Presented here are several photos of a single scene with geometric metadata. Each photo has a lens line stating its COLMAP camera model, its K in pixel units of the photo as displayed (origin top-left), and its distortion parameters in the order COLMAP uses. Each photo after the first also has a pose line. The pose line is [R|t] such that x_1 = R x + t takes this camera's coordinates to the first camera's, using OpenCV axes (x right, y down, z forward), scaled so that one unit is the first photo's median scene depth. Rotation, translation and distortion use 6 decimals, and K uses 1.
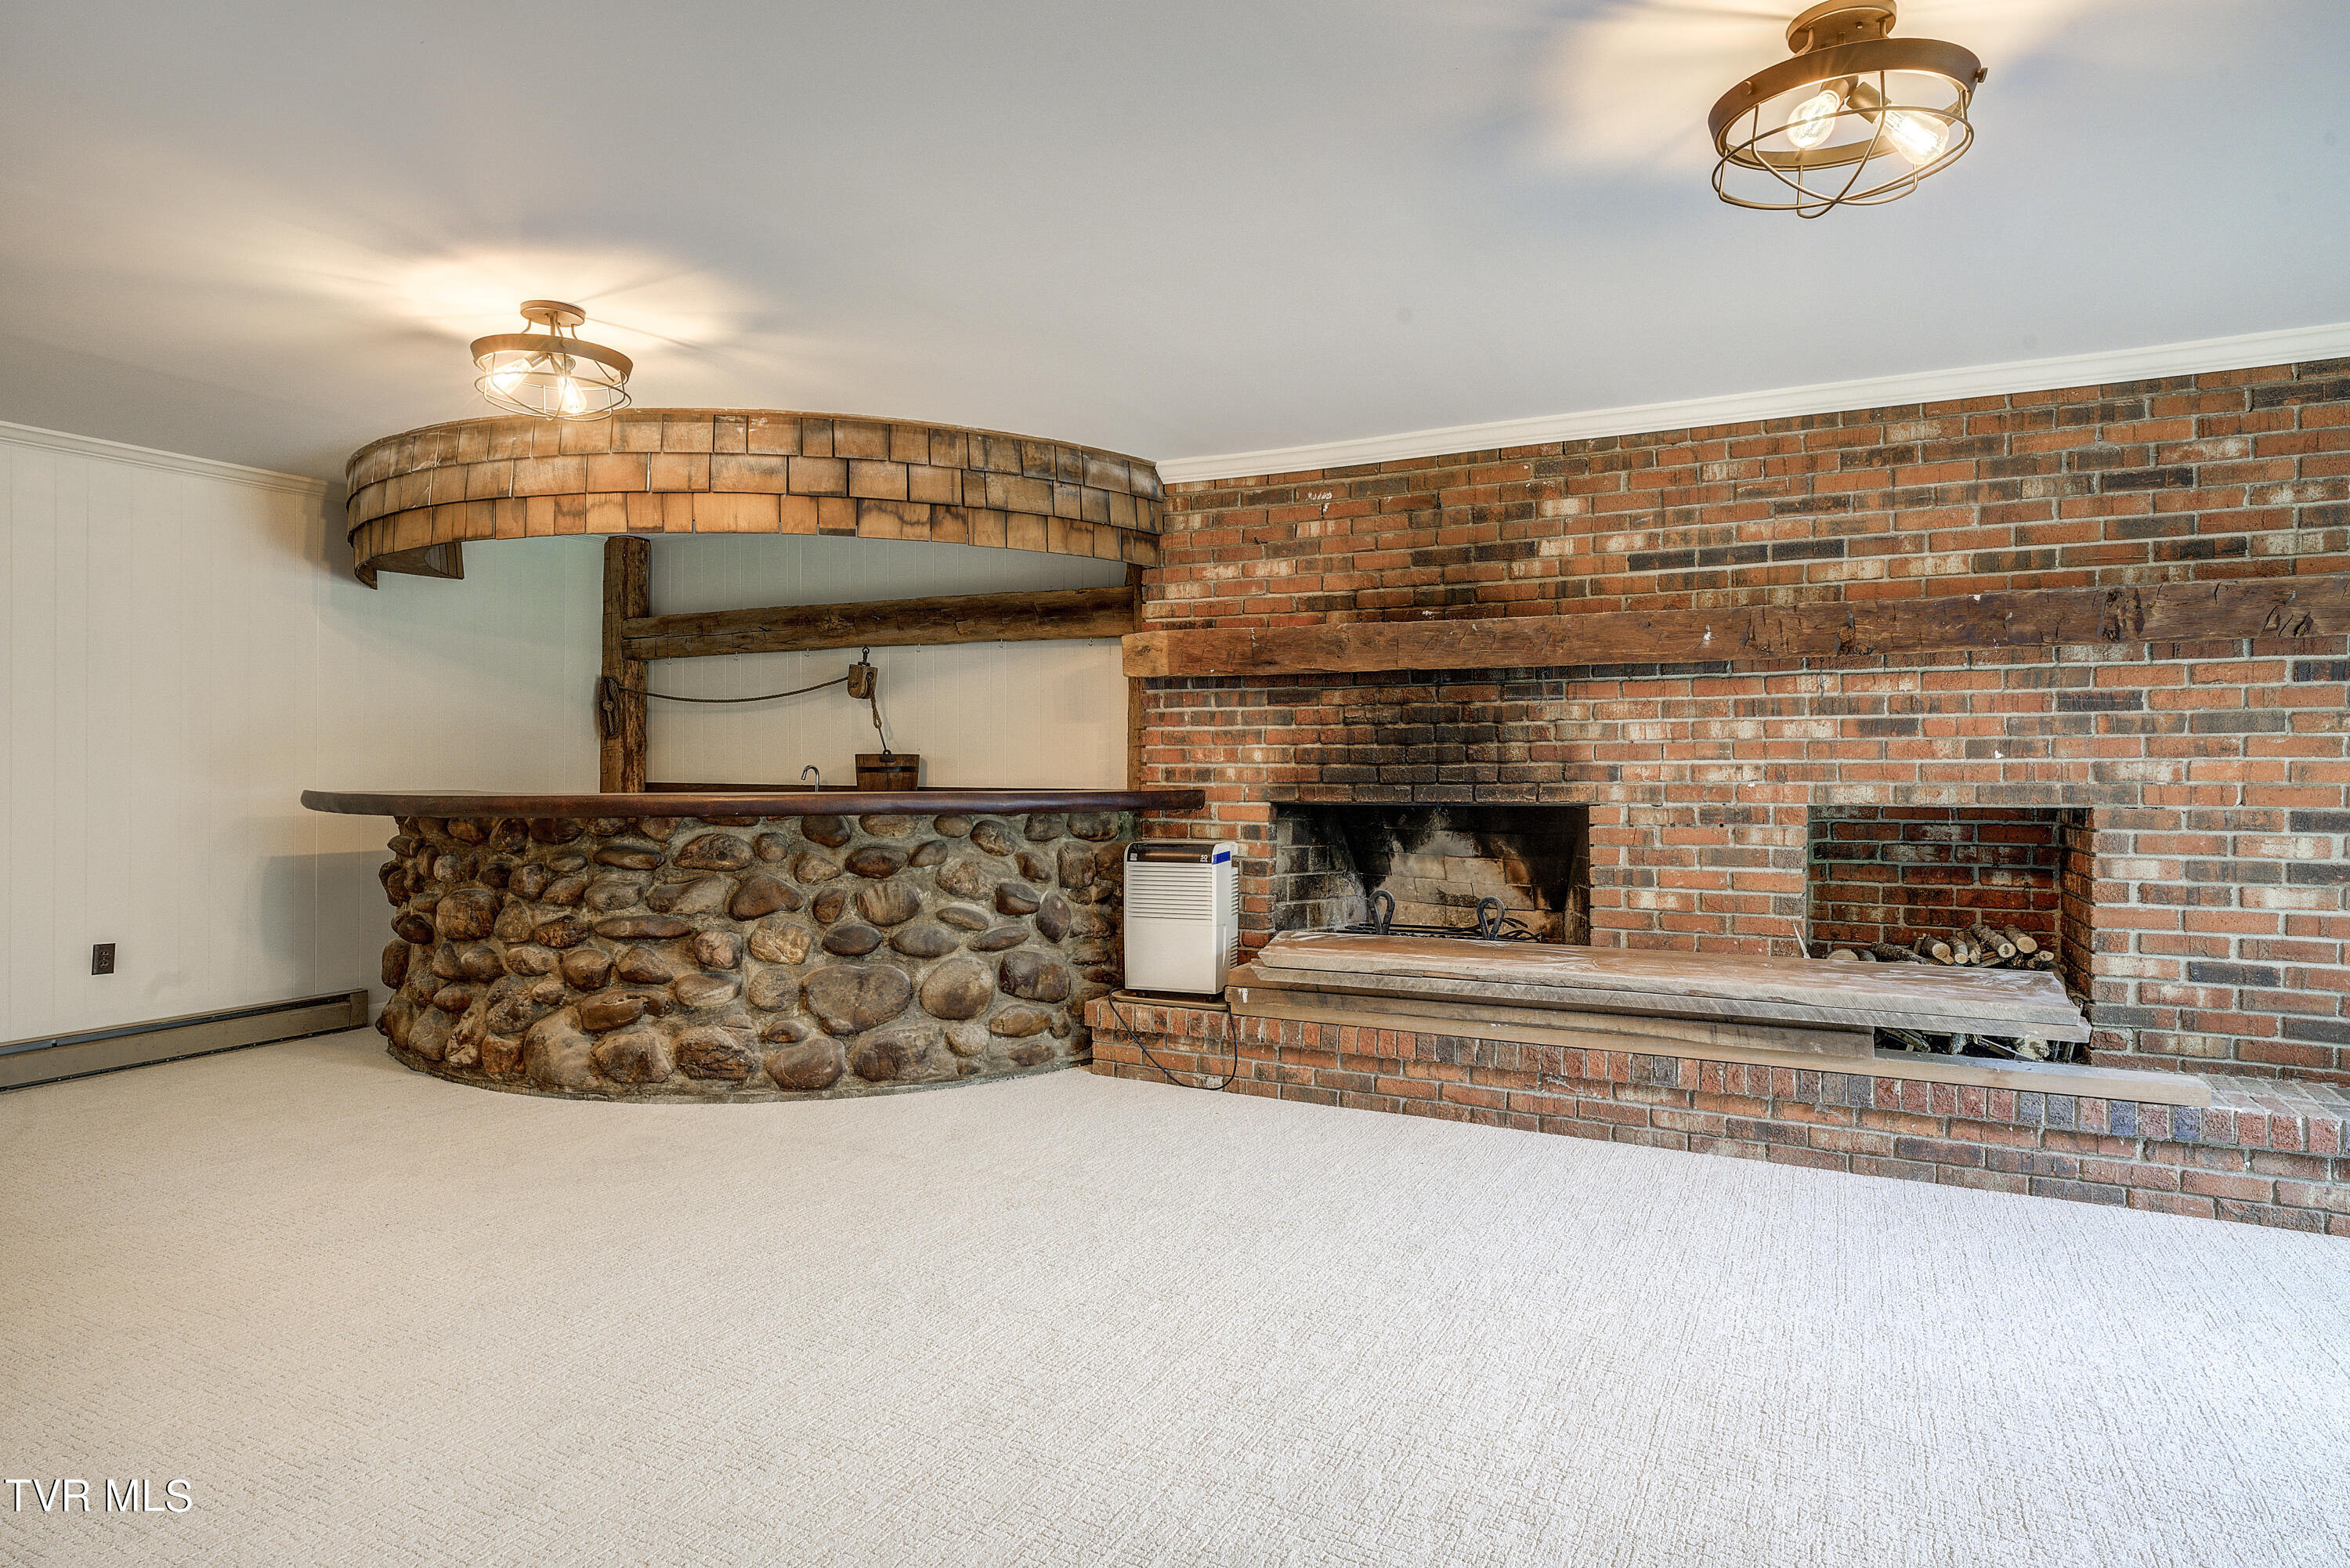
lens RADIAL K [[1308.5, 0, 1221.7], [0, 1308.5, 760.8], [0, 0, 1]] dist [0.002668, -0.001185]
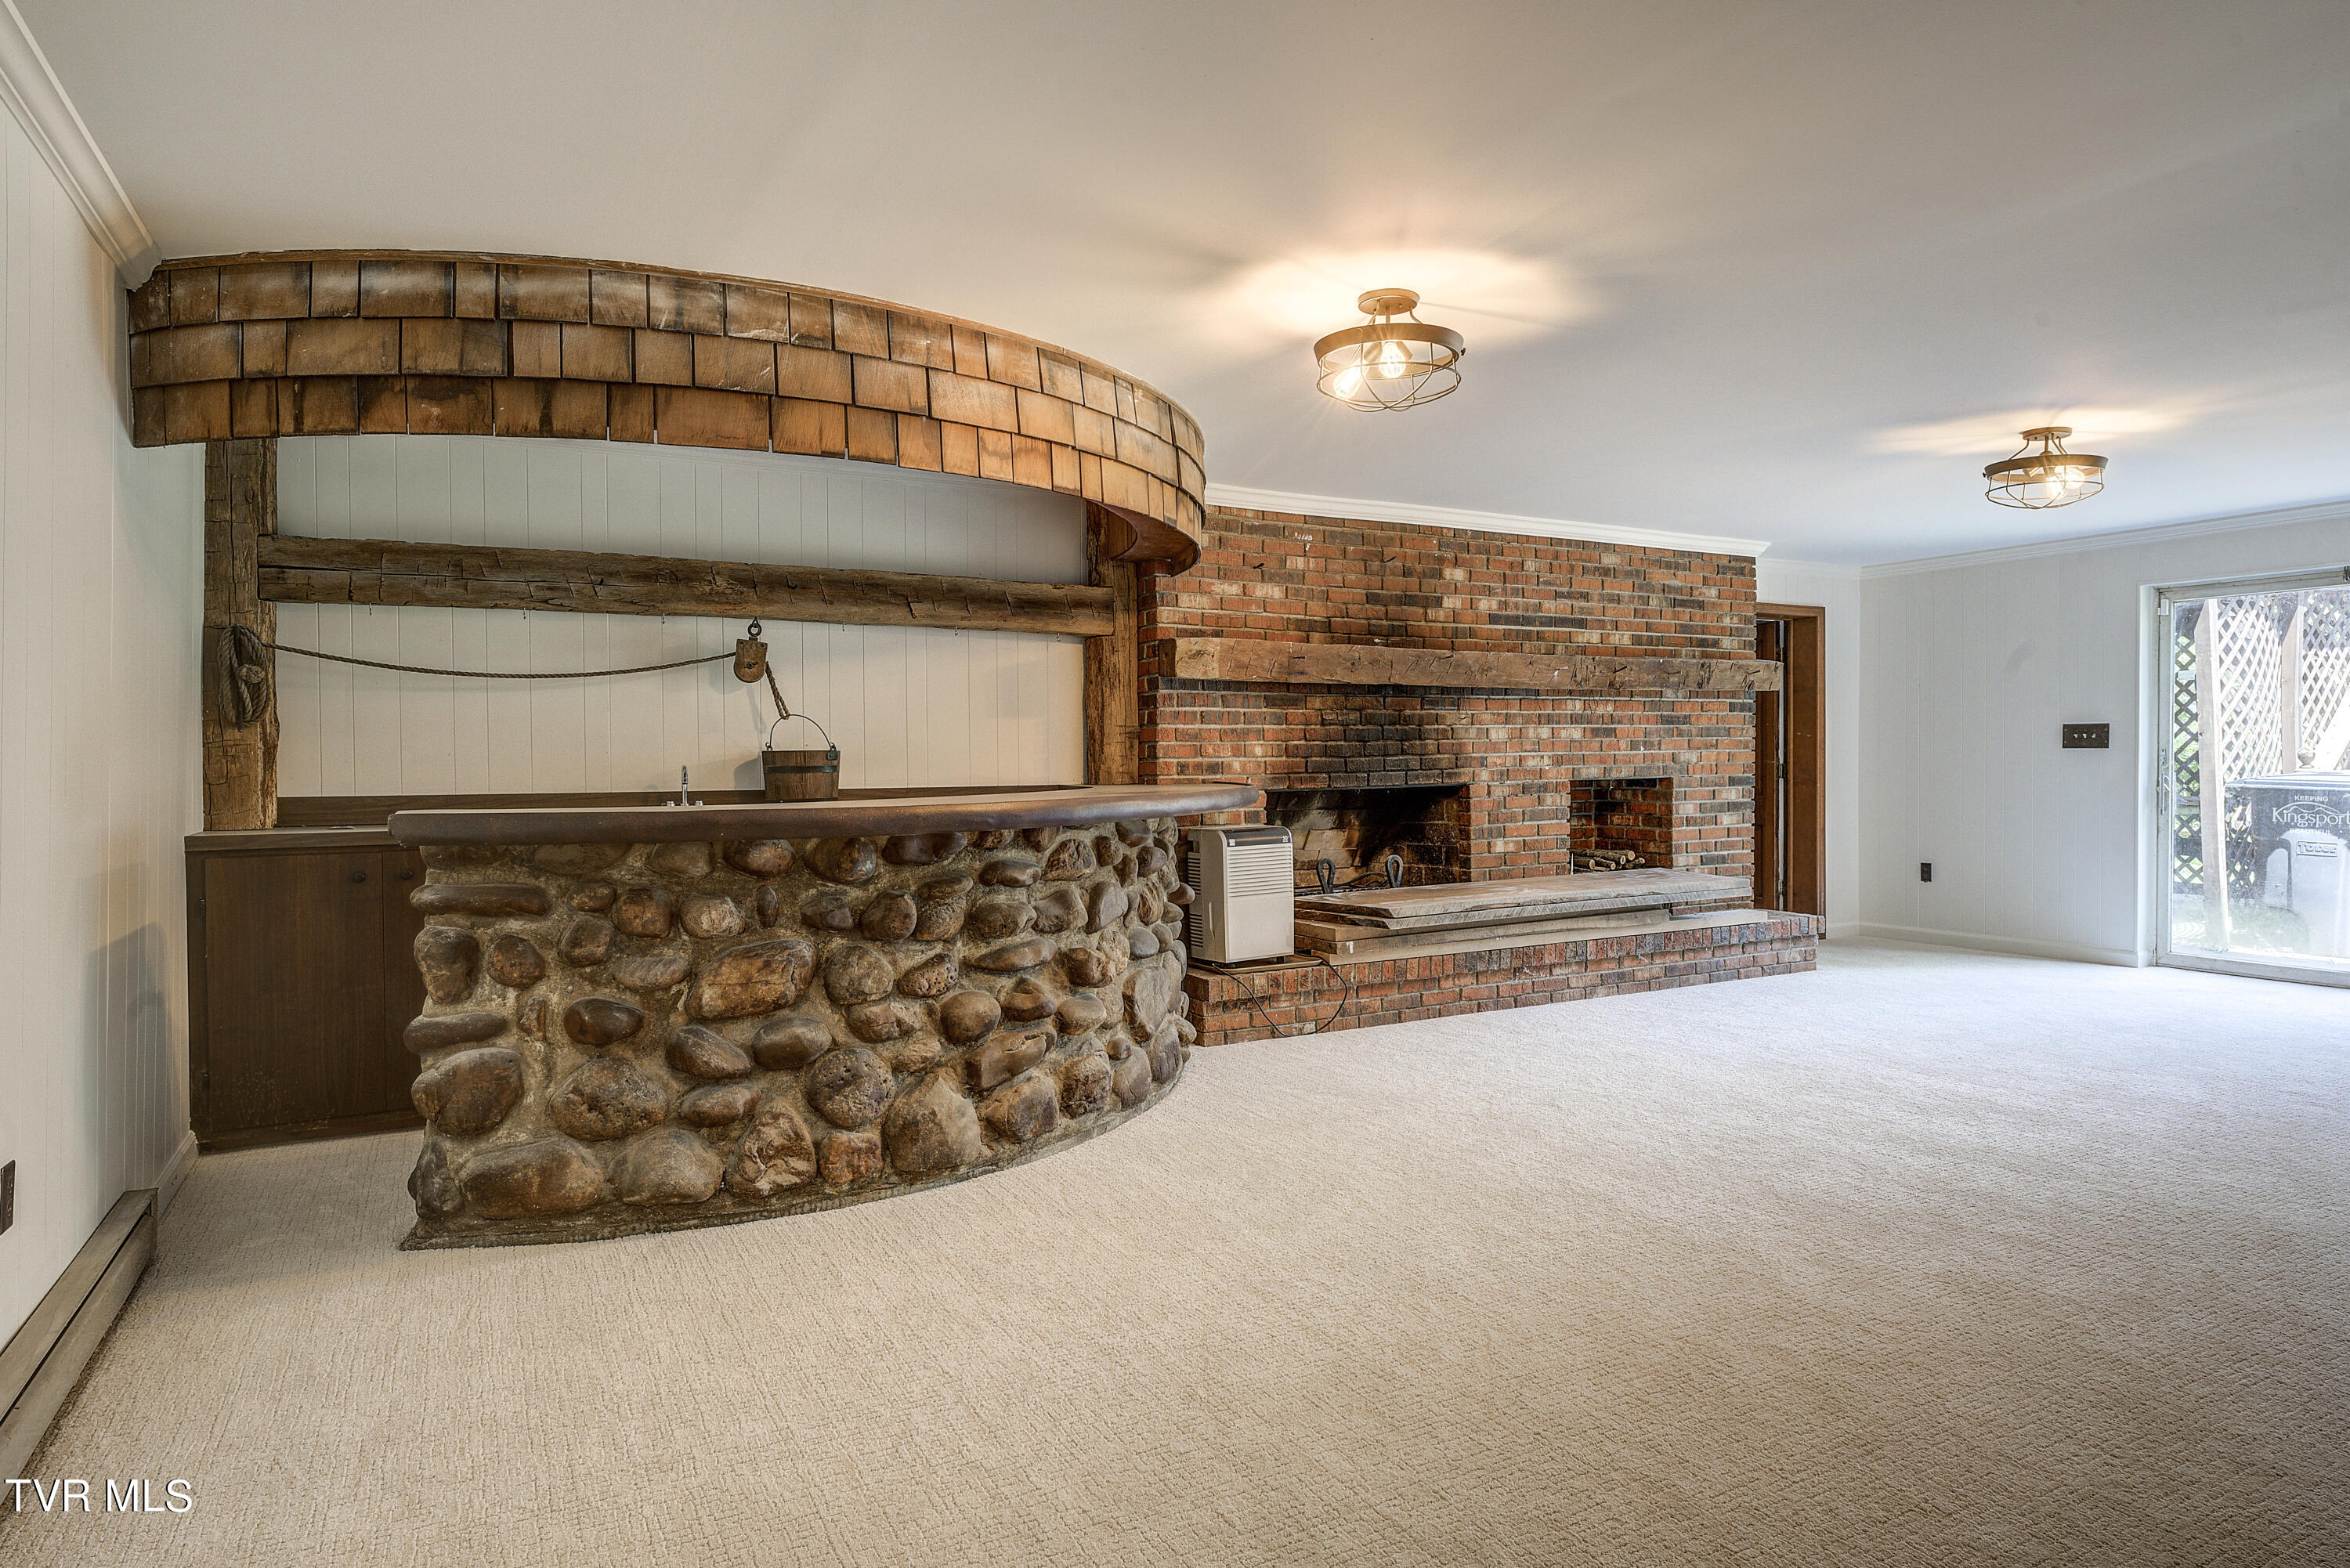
lens RADIAL K [[1308.5, 0, 1196.9], [0, 1308.5, 754.2], [0, 0, 1]] dist [0.002668, -0.001185]
pose [[0.571568, -0.004472, 0.820543, -1.062430], [0.006994, 0.999975, 0.000579, -0.001976], [-0.820525, 0.005408, 0.571585, 0.420521]]
